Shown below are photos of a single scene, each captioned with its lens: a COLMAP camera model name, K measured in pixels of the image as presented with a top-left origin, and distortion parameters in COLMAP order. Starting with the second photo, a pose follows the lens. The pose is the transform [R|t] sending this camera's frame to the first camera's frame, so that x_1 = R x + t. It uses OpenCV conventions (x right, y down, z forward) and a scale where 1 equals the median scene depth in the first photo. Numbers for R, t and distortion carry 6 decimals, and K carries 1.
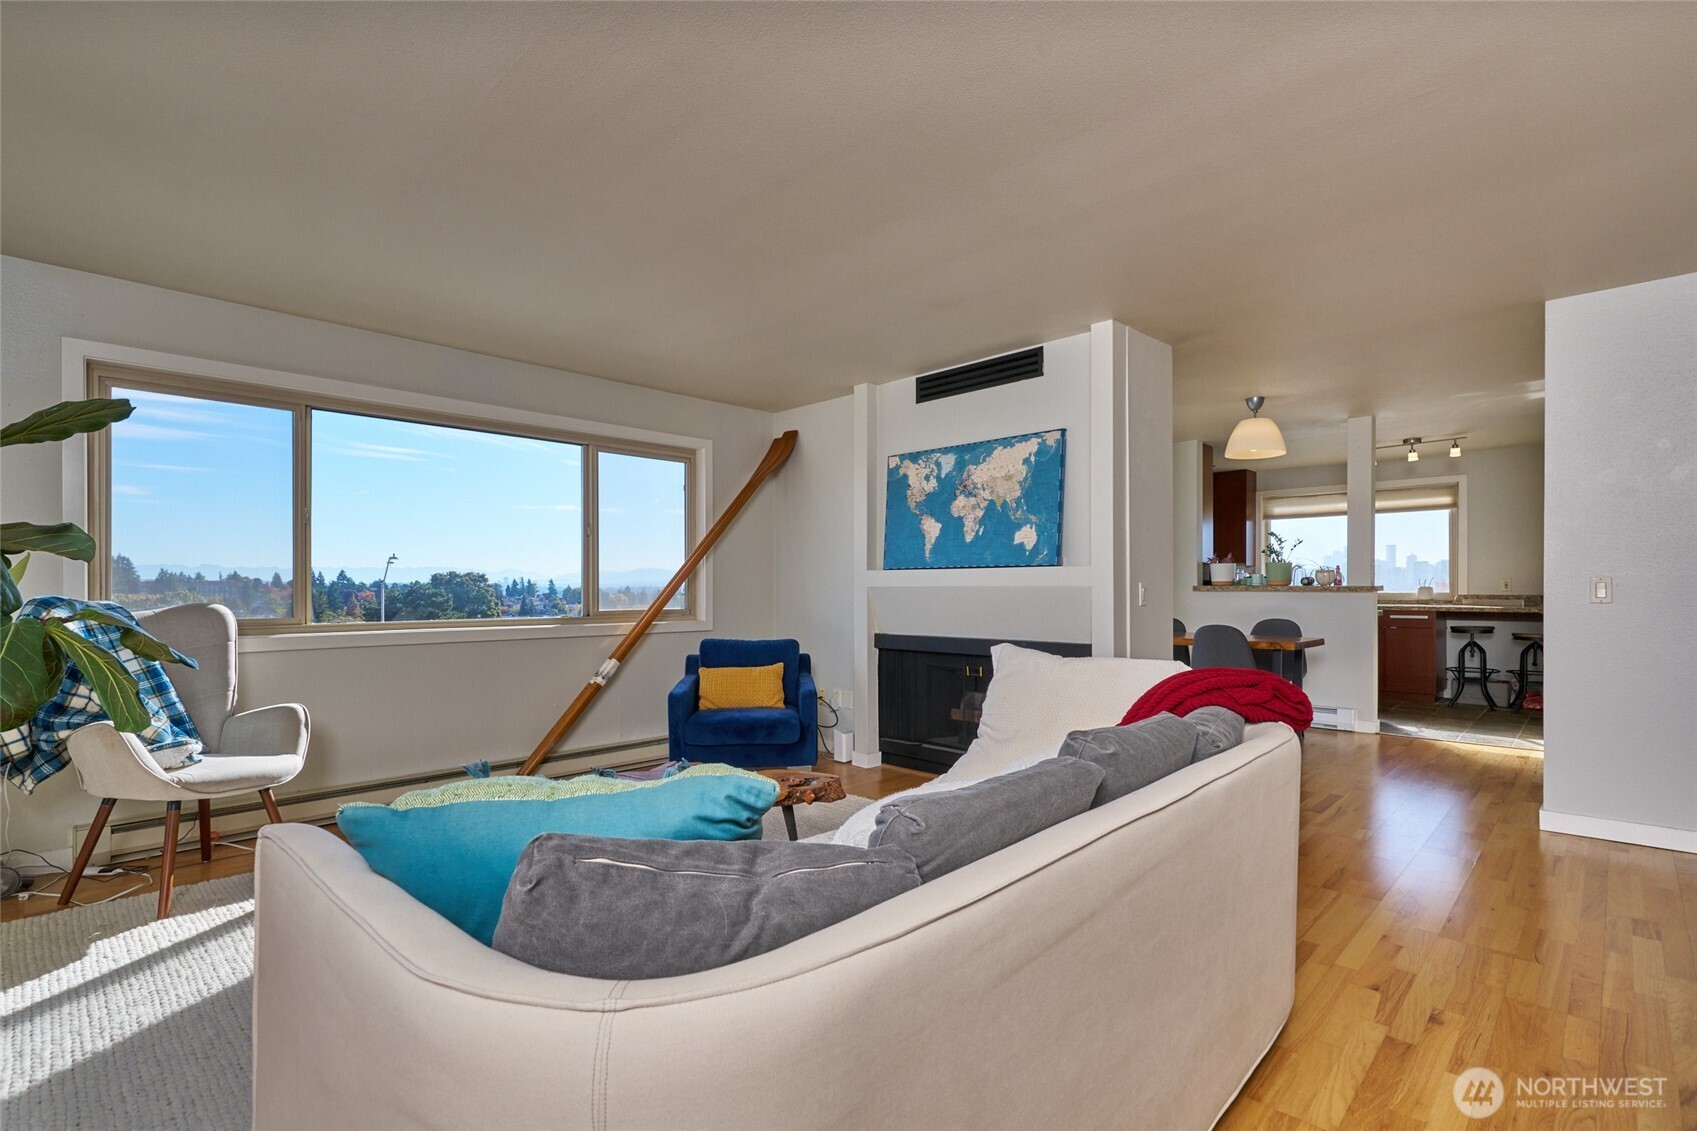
lens RADIAL K [[791.2, 0, 850.0], [0, 791.2, 588.3], [0, 0, 1]] dist [-0.000141, 0.000304]
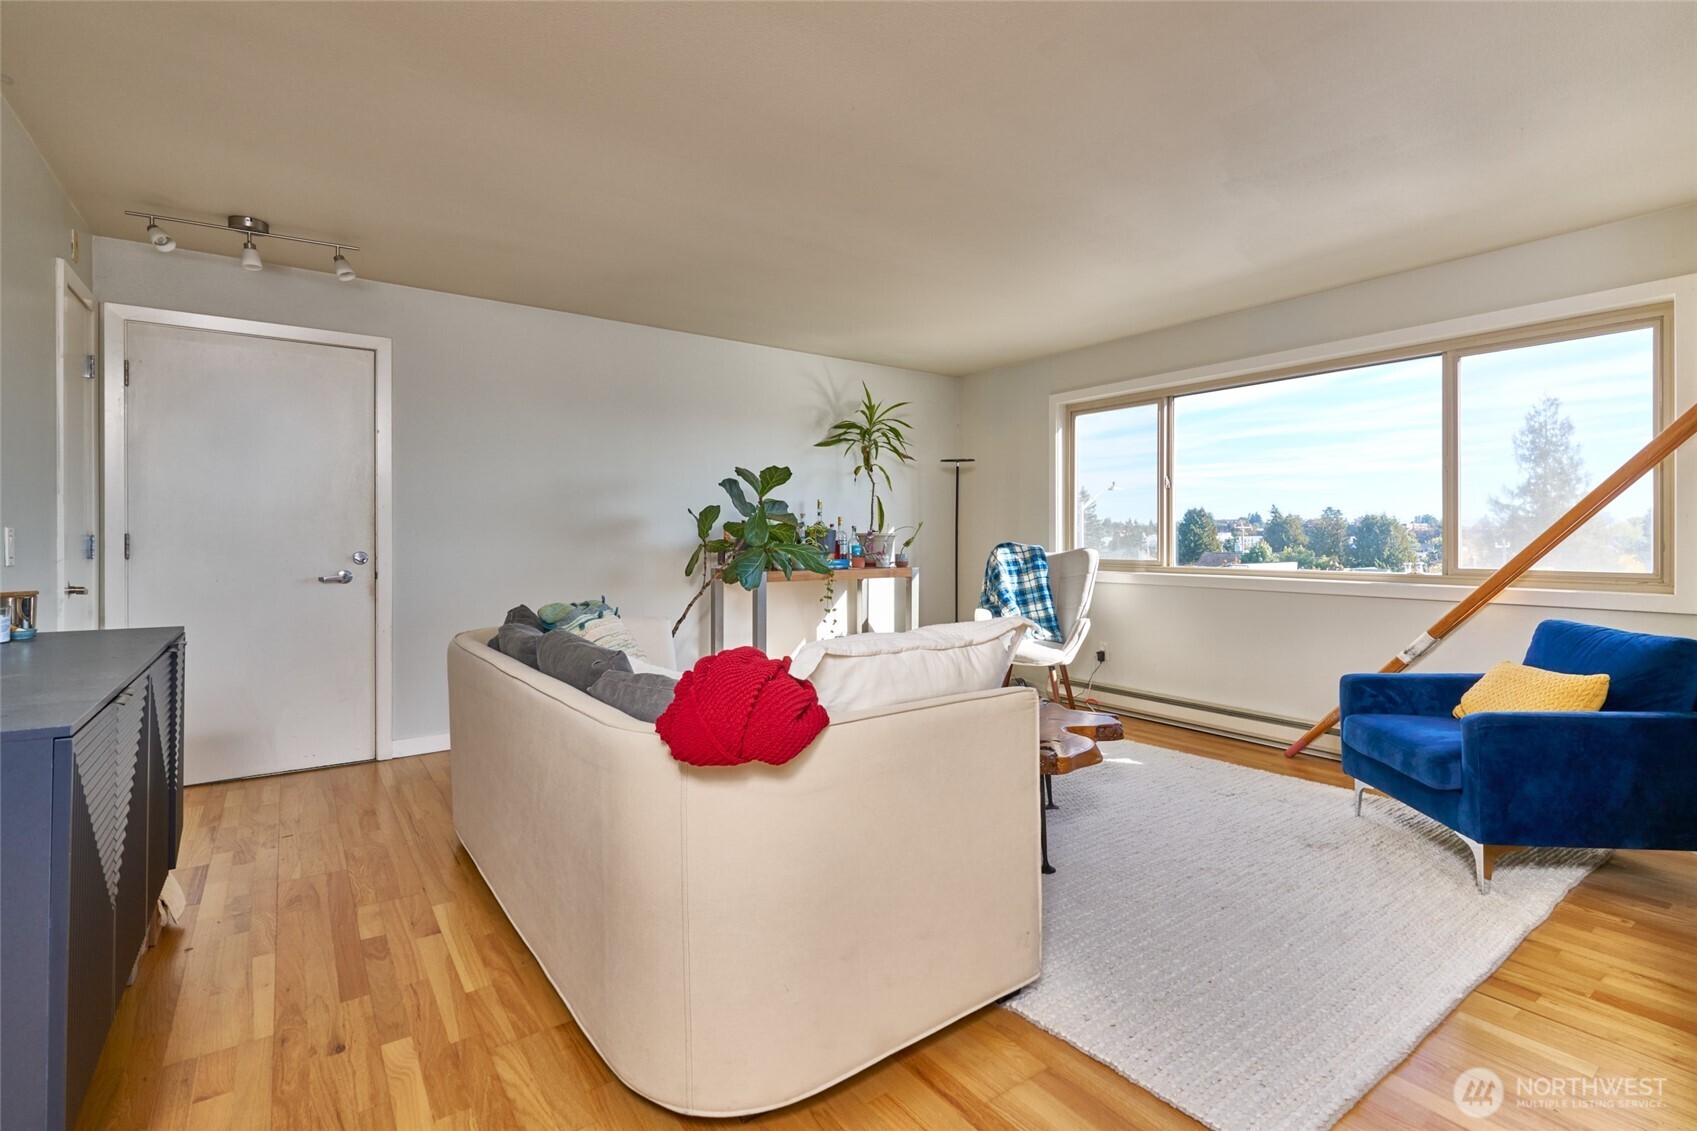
lens RADIAL K [[796.1, 0, 852.5], [0, 796.1, 539.4], [0, 0, 1]] dist [0.000676, 0.000081]
pose [[-0.177189, 0.003328, -0.984171, 0.788535], [0.001255, 0.999994, 0.003156, -0.003094], [0.984176, -0.000676, -0.177192, 0.834040]]
